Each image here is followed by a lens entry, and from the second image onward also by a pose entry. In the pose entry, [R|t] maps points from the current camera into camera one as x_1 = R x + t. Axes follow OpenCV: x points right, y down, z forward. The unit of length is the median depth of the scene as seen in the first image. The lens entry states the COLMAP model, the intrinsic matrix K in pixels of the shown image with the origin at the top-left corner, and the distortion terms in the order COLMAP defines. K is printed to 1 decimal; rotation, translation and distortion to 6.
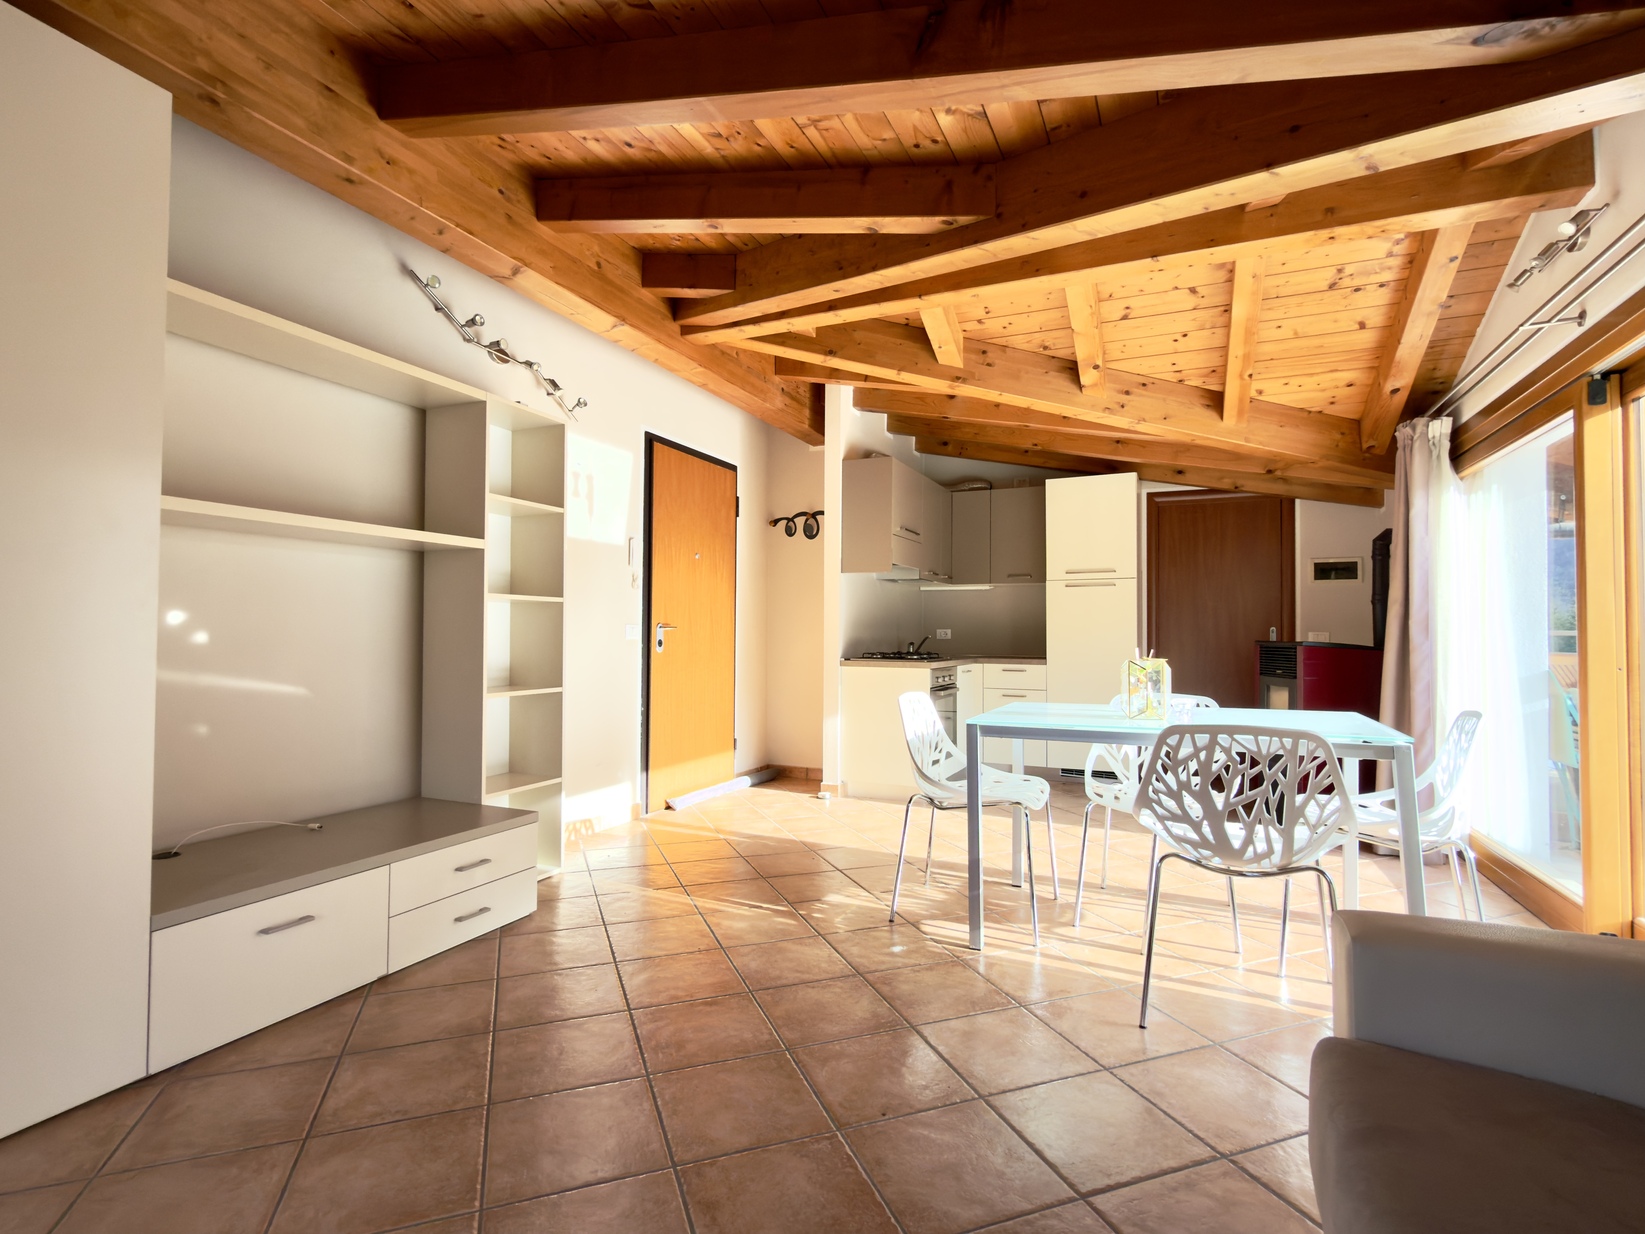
lens RADIAL K [[801.5, 0, 820.8], [0, 801.5, 616.6], [0, 0, 1]] dist [-0.000259, -0.000913]
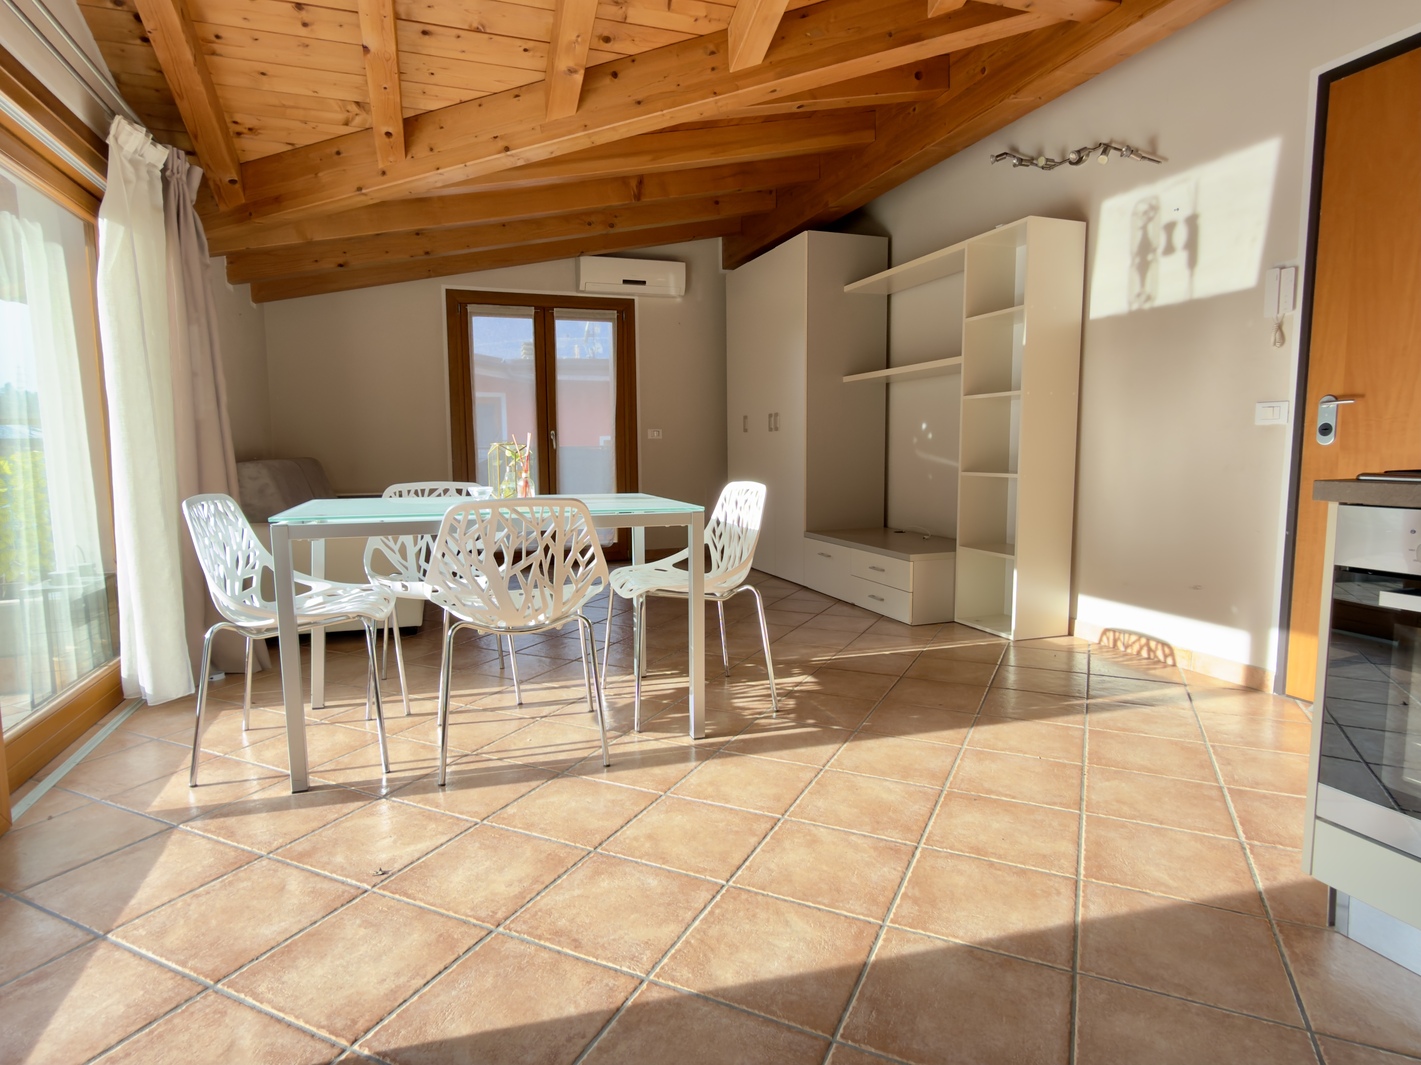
lens RADIAL K [[802.3, 0, 707.9], [0, 802.3, 534.3], [0, 0, 1]] dist [0.002511, 0.000974]
pose [[-0.723633, 0.077257, -0.685848, 0.624019], [0.021943, 0.995788, 0.089018, 0.054357], [0.689836, 0.049367, -0.722280, 1.276724]]
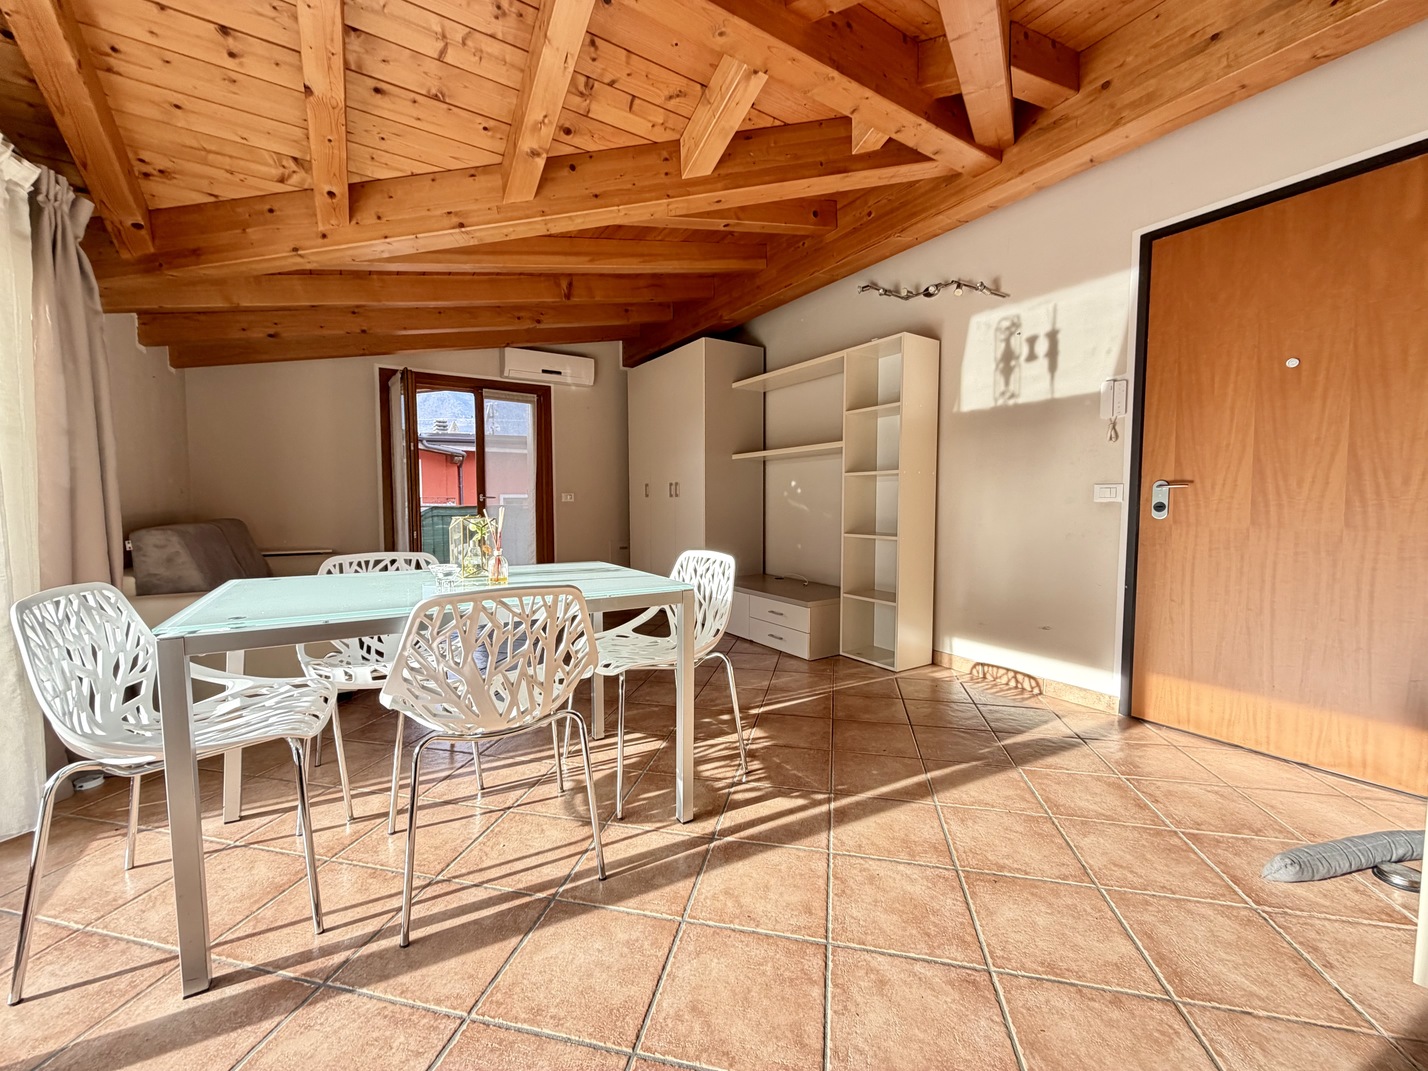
lens RADIAL K [[570.0, 0, 710.1], [0, 570.0, 536.0], [0, 0, 1]] dist [0.001621, -0.000247]
pose [[-0.545879, 0.047519, -0.836515, 0.552301], [0.018858, 0.998834, 0.044433, 0.032708], [0.837652, 0.008480, -0.546139, 1.071770]]
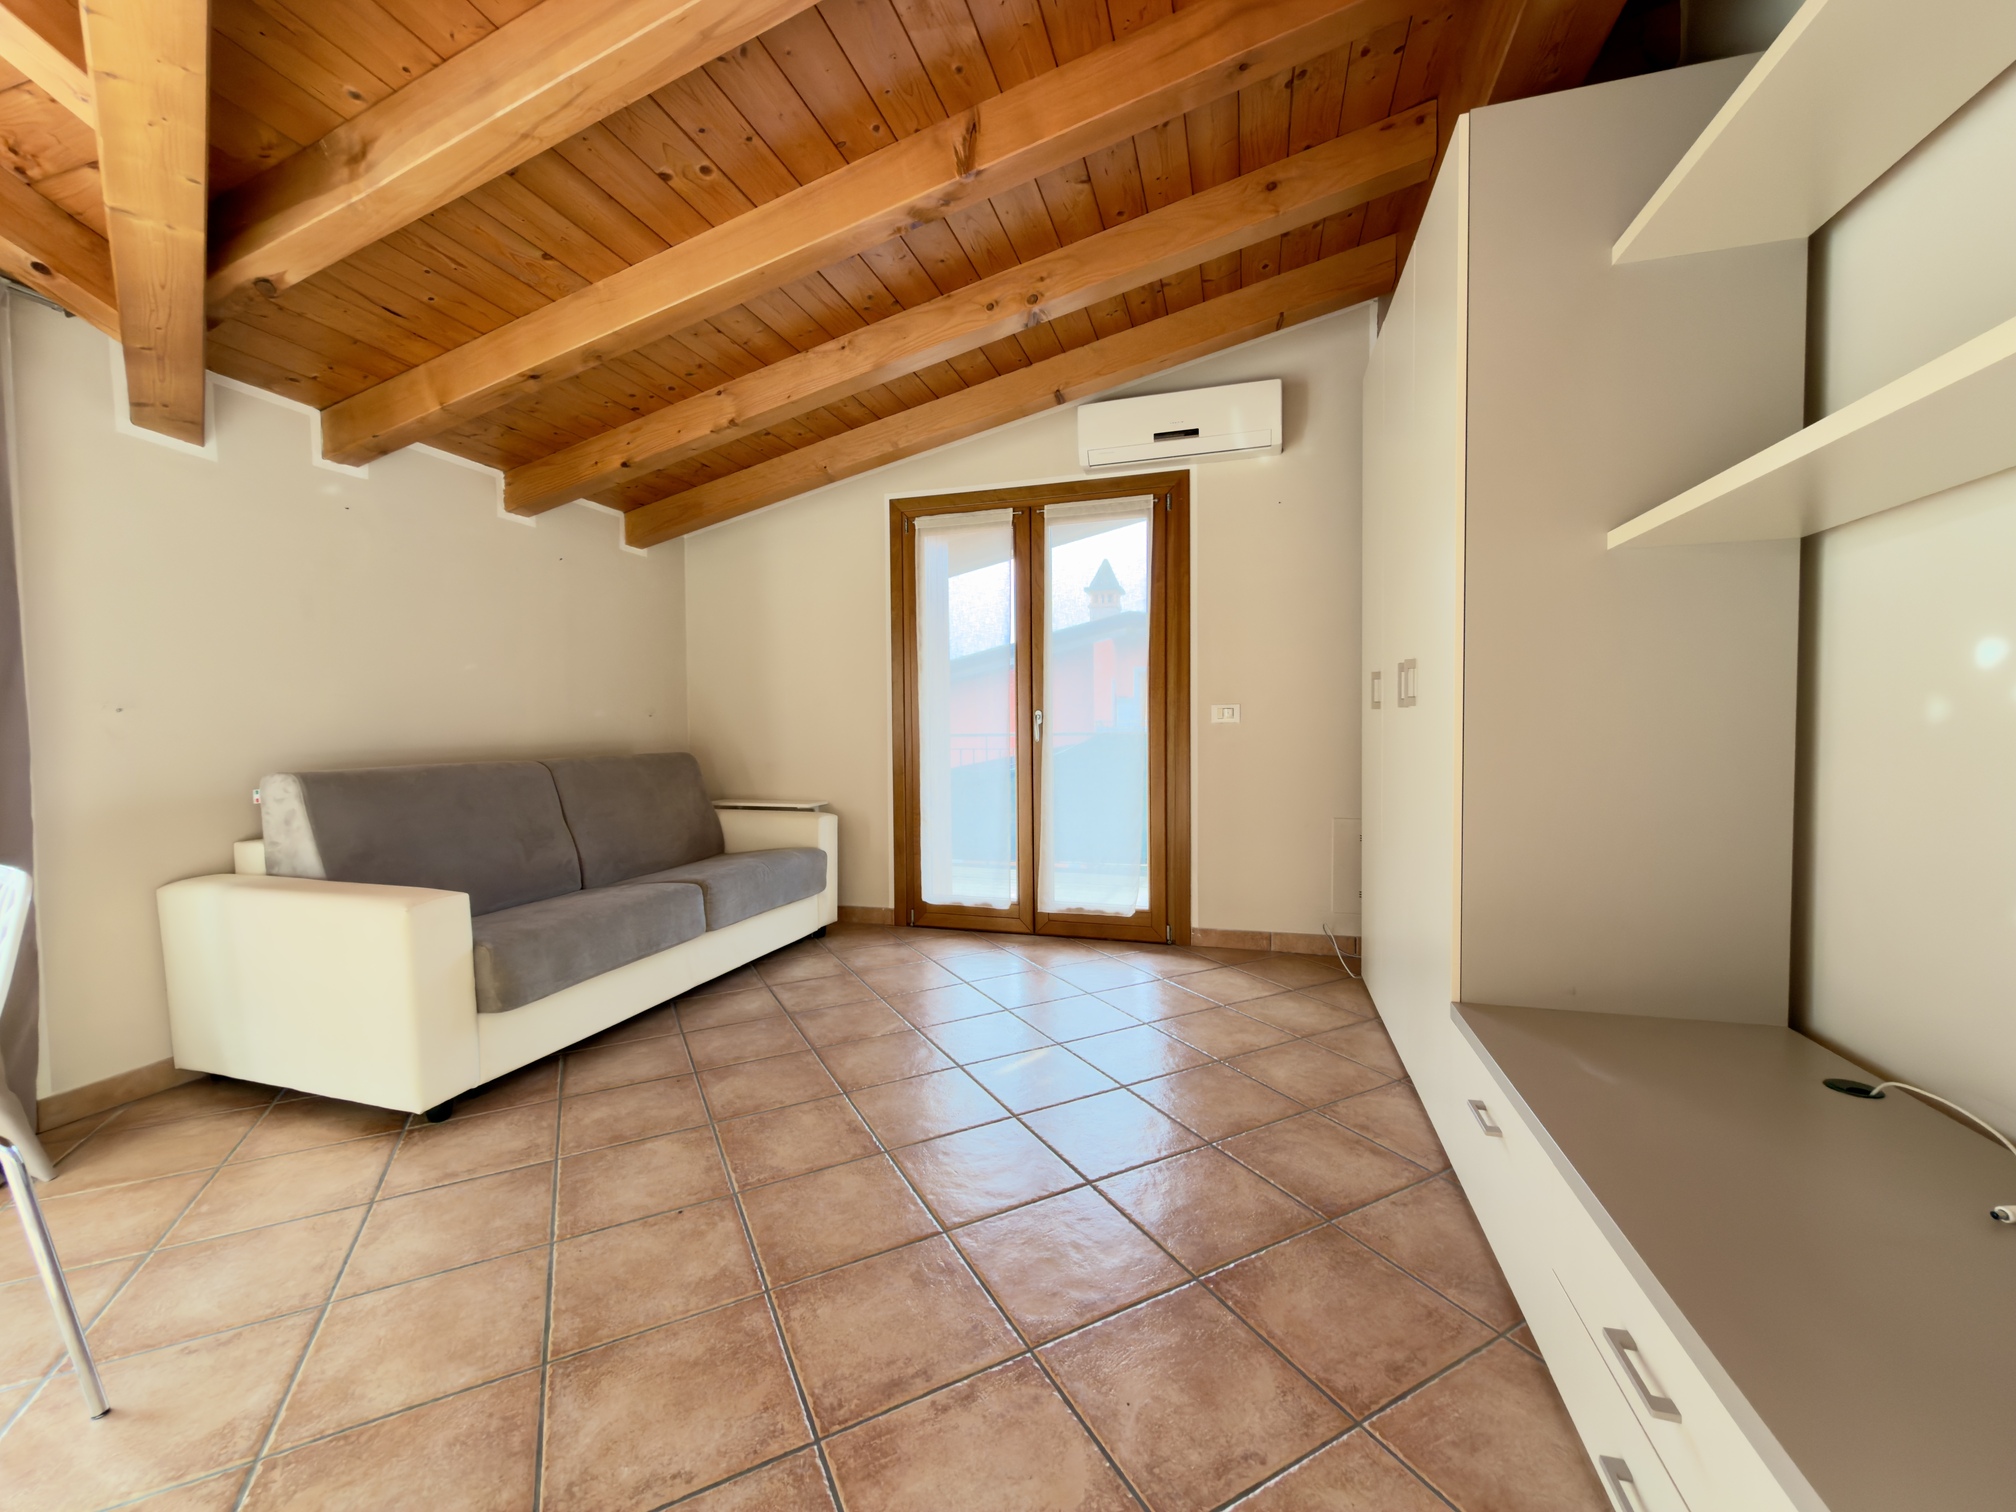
lens RADIAL K [[801.7, 0, 1005.2], [0, 801.7, 759.8], [0, 0, 1]] dist [-0.003232, -0.000487]
pose [[-0.991769, 0.010787, -0.127584, -0.081430], [0.008787, 0.999830, 0.016231, 0.027690], [0.127738, 0.014976, -0.991695, 0.846912]]
